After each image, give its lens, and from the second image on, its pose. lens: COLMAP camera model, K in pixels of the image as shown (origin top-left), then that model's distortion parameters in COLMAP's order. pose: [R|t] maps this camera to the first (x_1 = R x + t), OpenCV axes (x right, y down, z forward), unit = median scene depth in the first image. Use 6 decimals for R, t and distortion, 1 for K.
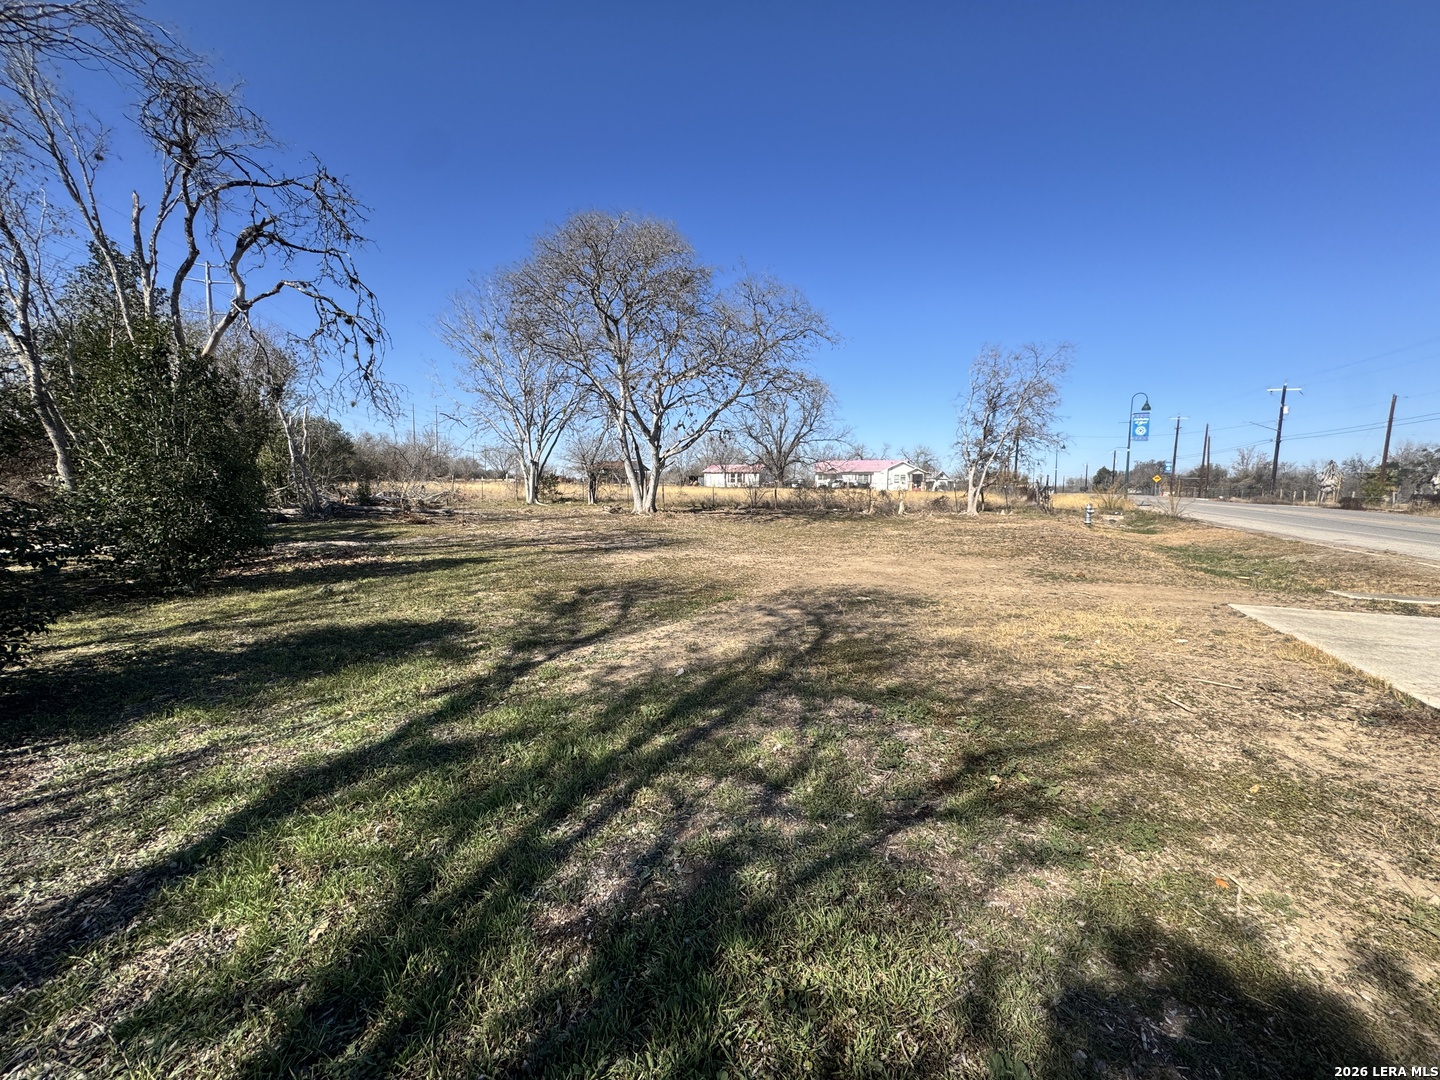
lens RADIAL K [[572.2, 0, 717.9], [0, 572.2, 535.9], [0, 0, 1]] dist [0.000546, -0.000039]
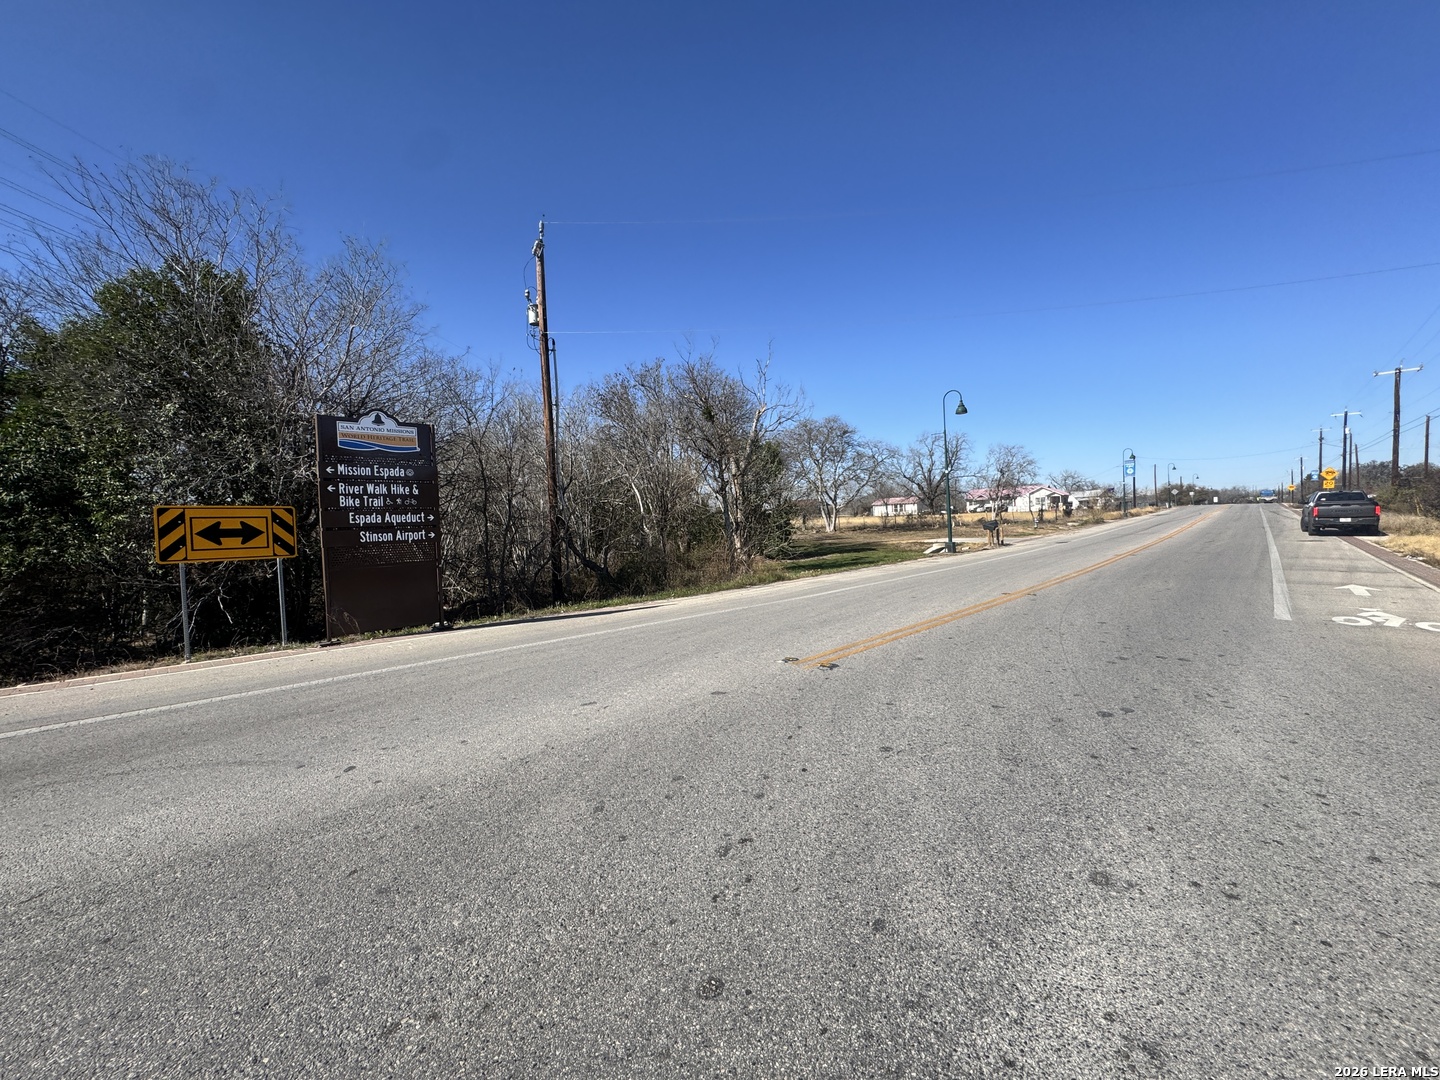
lens RADIAL K [[572.2, 0, 716.1], [0, 572.2, 536.4], [0, 0, 1]] dist [0.000546, -0.000039]
pose [[0.949689, -0.042314, -0.310324, 0.136353], [0.025756, 0.998027, -0.057262, 0.088503], [0.312135, 0.046389, 0.948905, -1.203029]]
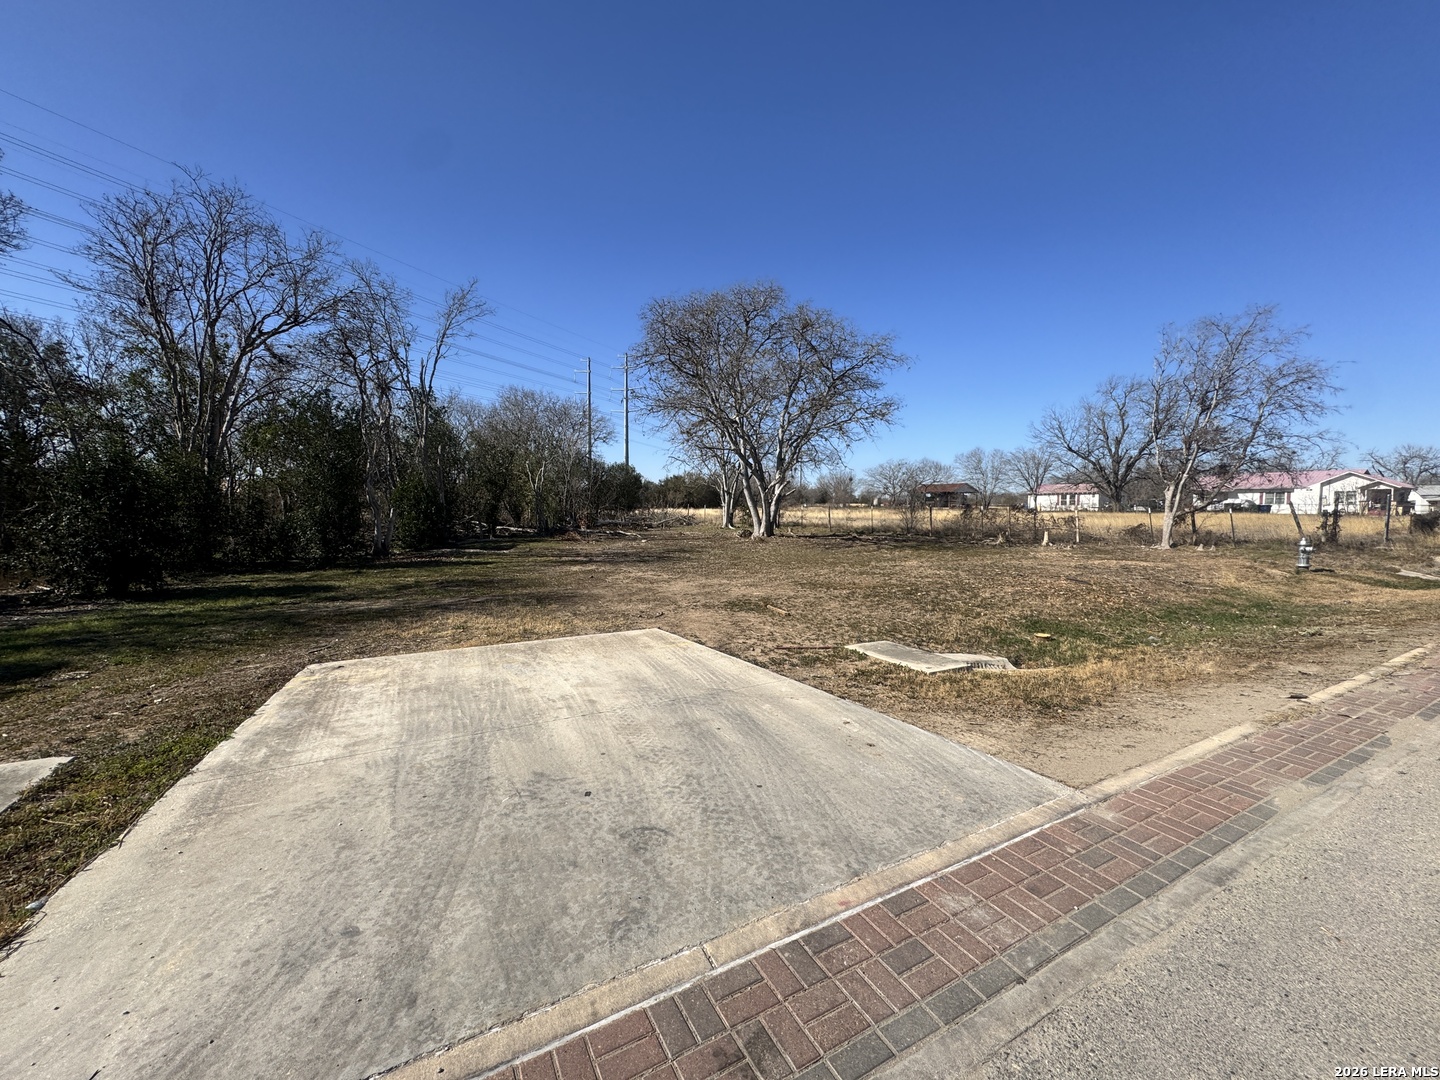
lens RADIAL K [[572.2, 0, 720.2], [0, 572.2, 533.1], [0, 0, 1]] dist [0.000546, -0.000039]
pose [[0.807357, 0.019001, -0.589758, 0.408865], [-0.045514, 0.998509, -0.030137, -0.009025], [0.588306, 0.051173, 0.807018, 0.047854]]
